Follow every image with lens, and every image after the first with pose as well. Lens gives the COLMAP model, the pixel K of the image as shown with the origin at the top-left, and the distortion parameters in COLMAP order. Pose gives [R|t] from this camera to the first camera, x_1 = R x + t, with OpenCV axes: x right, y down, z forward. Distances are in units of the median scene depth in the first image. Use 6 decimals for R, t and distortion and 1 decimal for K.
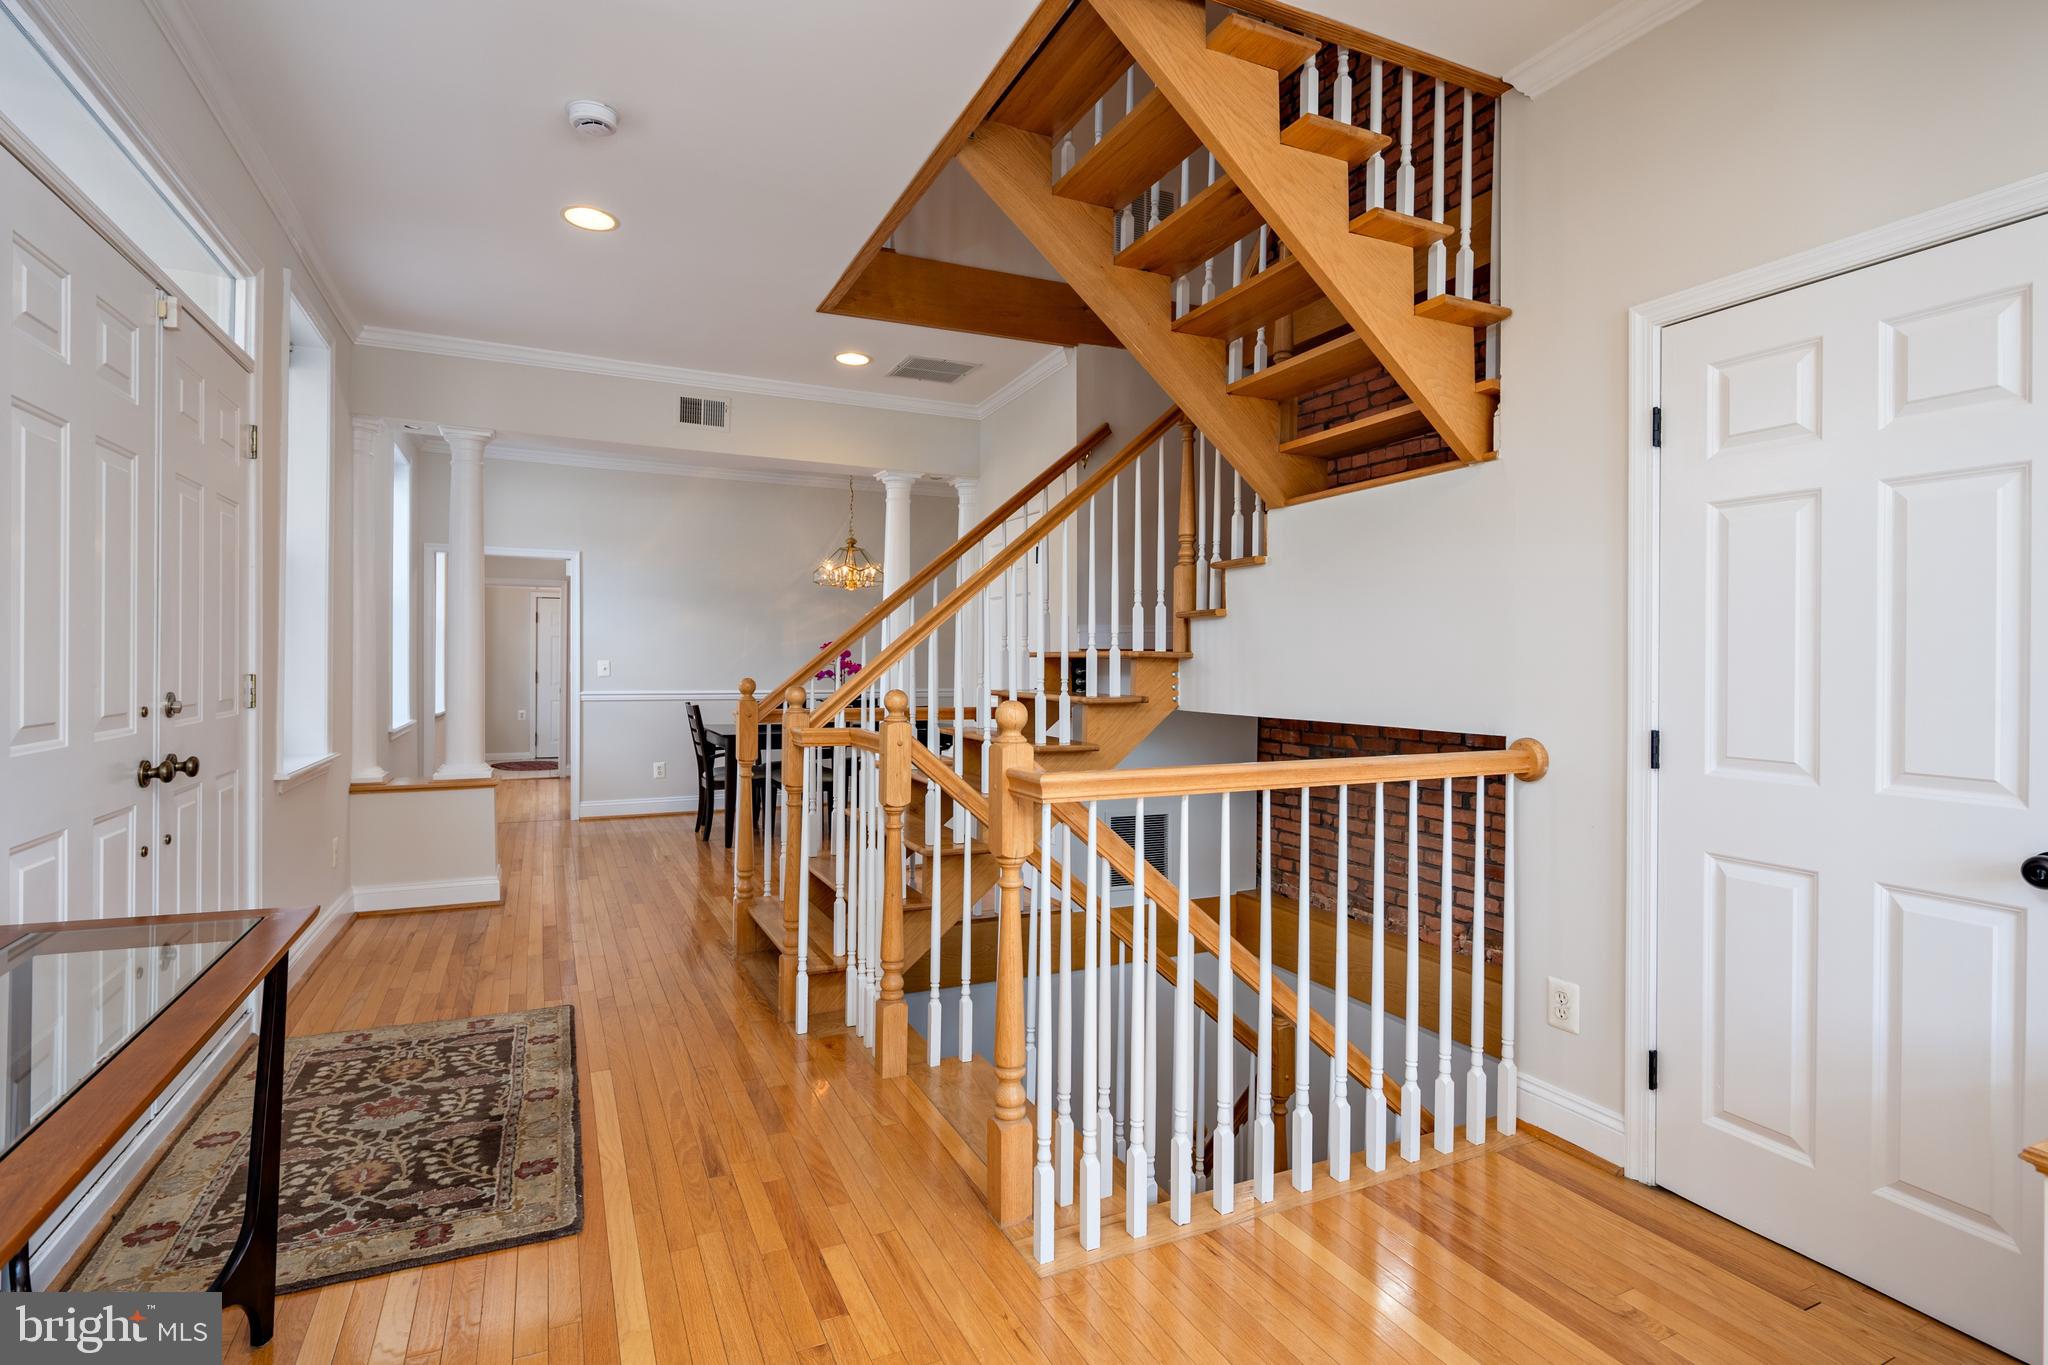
lens RADIAL K [[999.3, 0, 1018.8], [0, 999.3, 643.7], [0, 0, 1]] dist [0.003304, -0.000243]
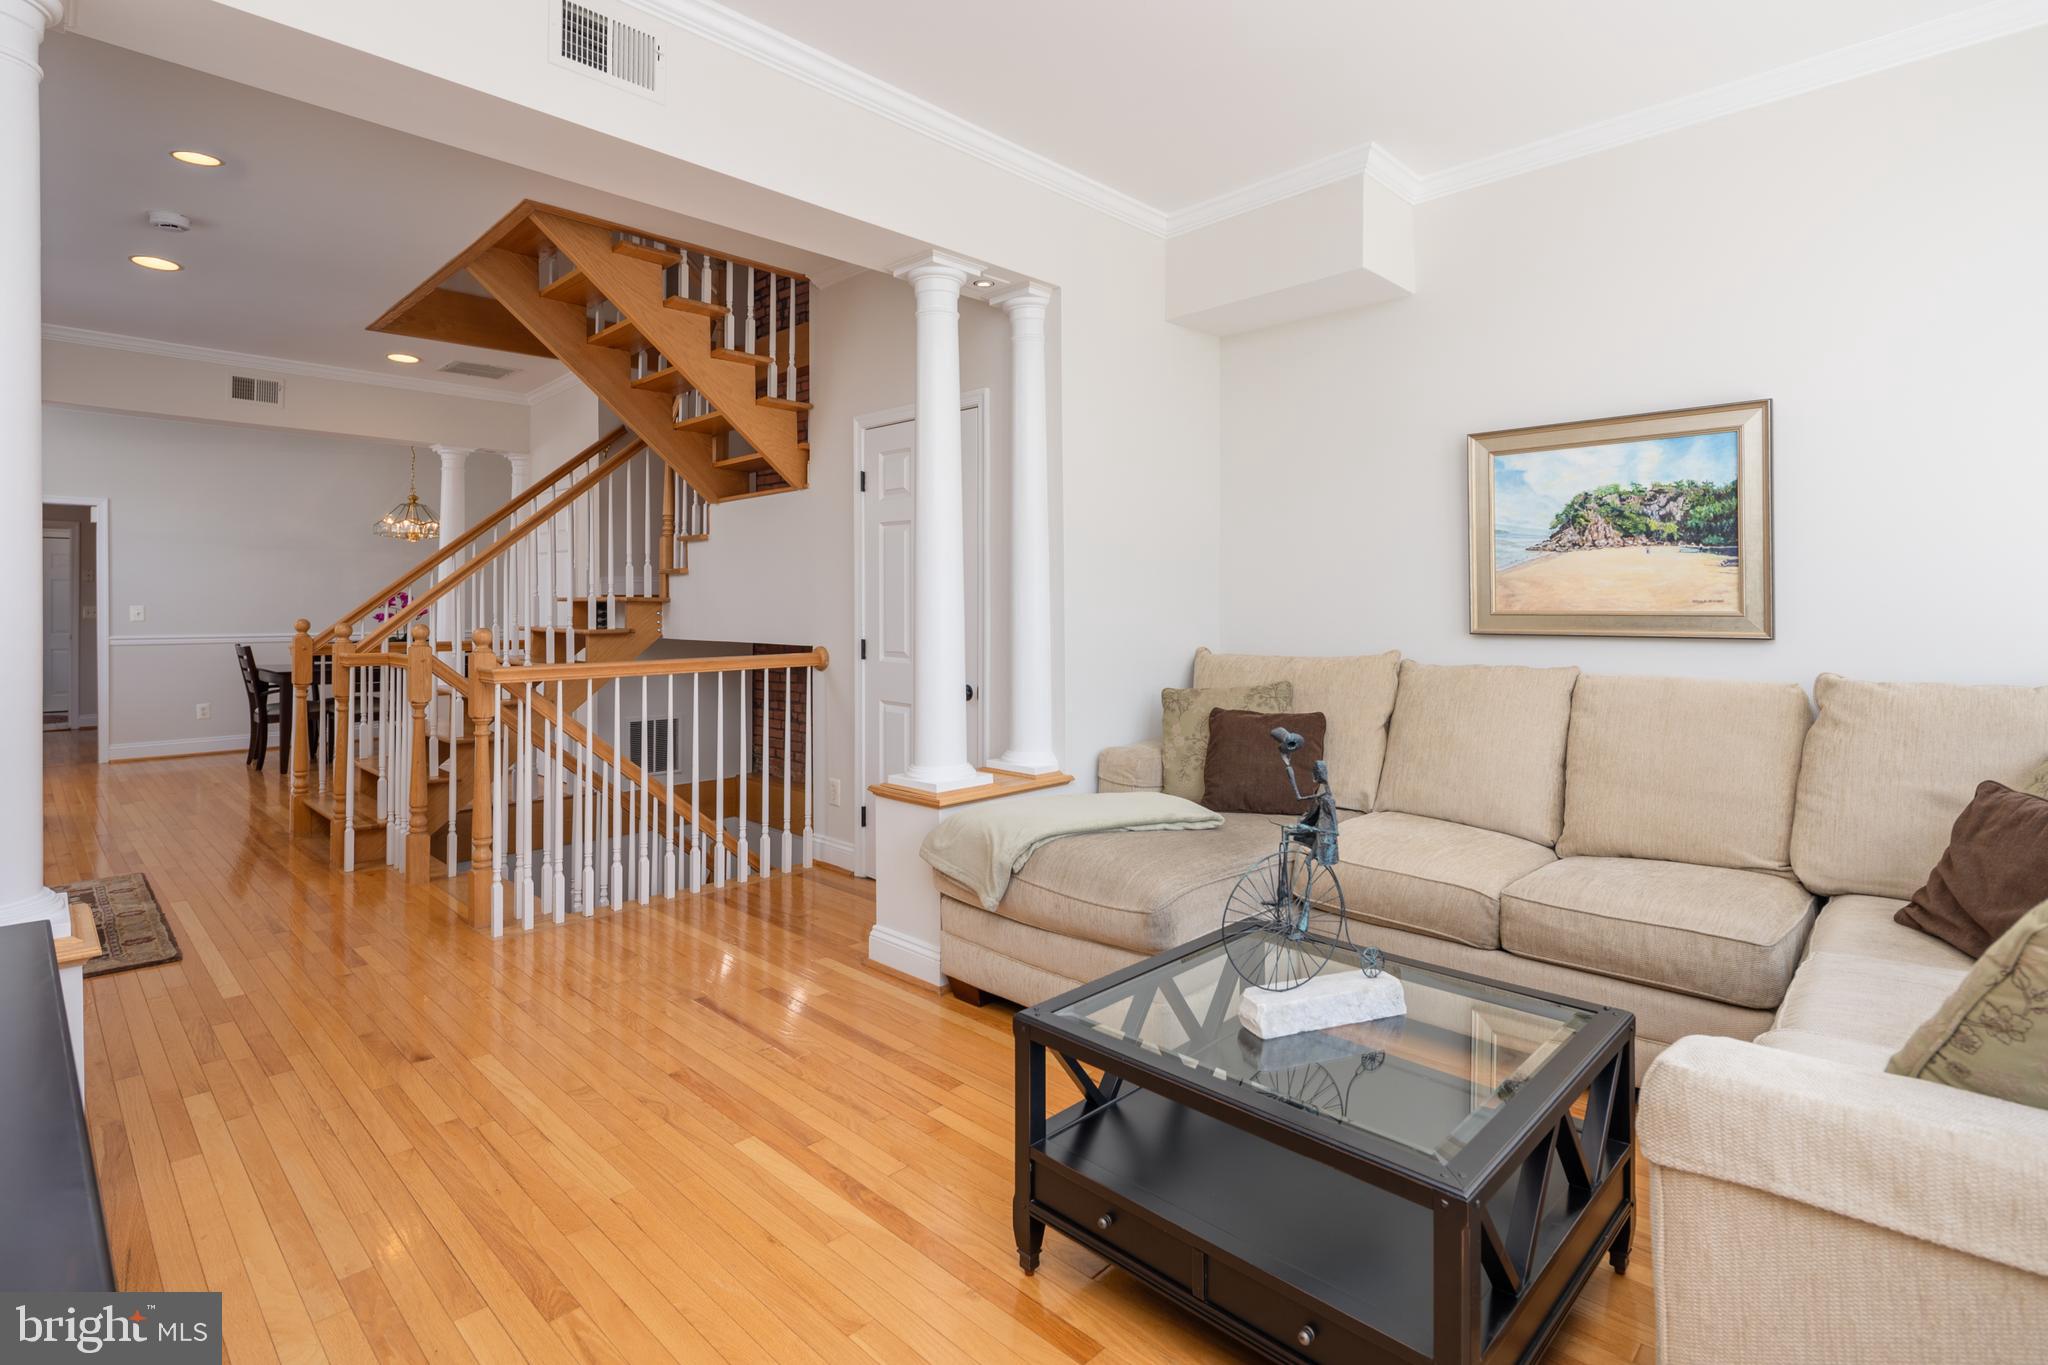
lens RADIAL K [[1007.8, 0, 1029.8], [0, 1007.8, 594.0], [0, 0, 1]] dist [-0.000793, -0.000893]
pose [[0.936691, -0.001381, 0.350155, 0.139324], [-0.001663, 0.999963, 0.008391, -0.009032], [-0.350154, -0.008442, 0.936654, -0.496053]]
